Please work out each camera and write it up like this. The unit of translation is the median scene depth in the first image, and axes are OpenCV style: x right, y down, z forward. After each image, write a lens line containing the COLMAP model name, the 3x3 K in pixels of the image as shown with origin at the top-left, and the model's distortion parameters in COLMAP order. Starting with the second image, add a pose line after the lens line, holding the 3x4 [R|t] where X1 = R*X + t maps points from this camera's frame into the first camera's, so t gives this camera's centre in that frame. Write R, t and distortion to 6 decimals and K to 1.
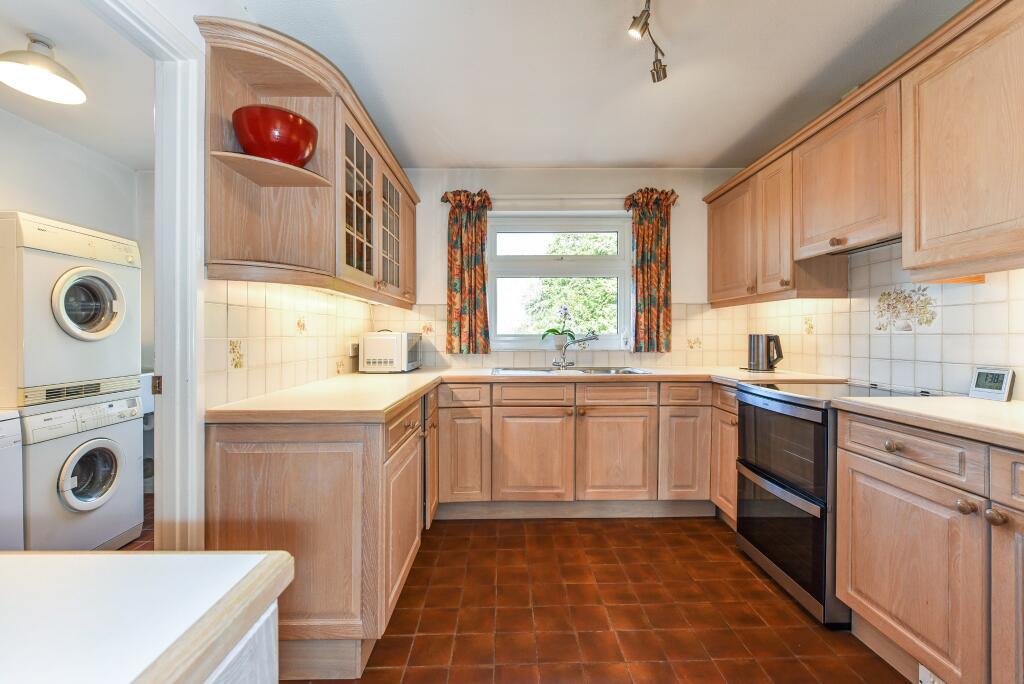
lens RADIAL K [[417.9, 0, 513.6], [0, 417.9, 337.6], [0, 0, 1]] dist [0.001779, -0.011912]
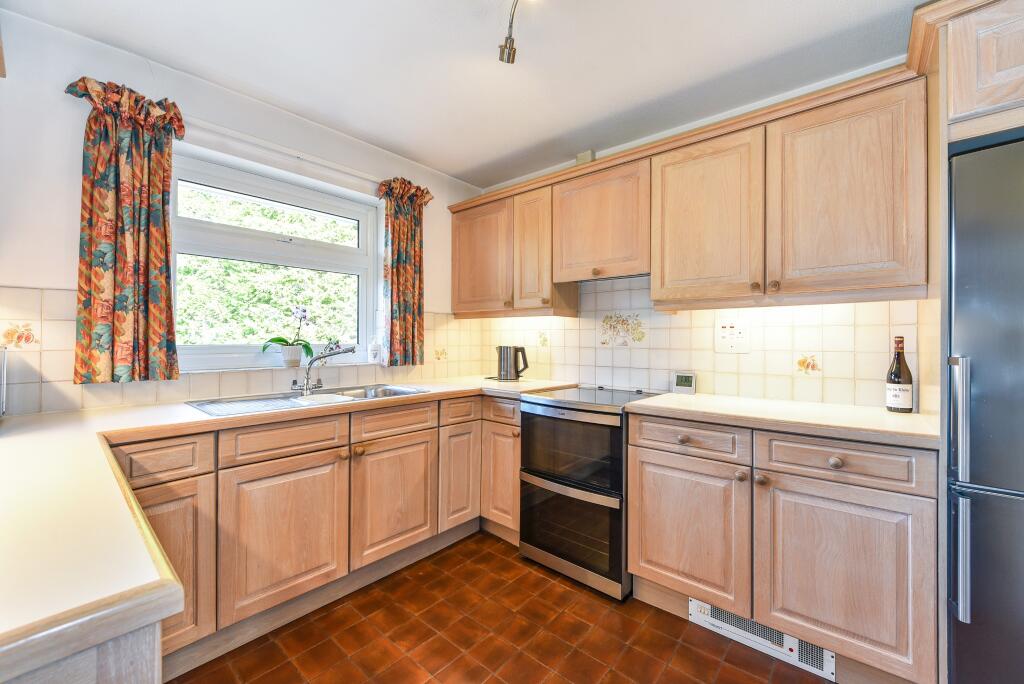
lens RADIAL K [[417.9, 0, 513.6], [0, 417.9, 337.6], [0, 0, 1]] dist [0.001779, -0.011912]
pose [[0.658070, 0.010905, 0.752877, -0.190819], [-0.003926, 0.999931, -0.011052, -0.016076], [-0.752946, 0.004317, 0.658068, 0.255813]]
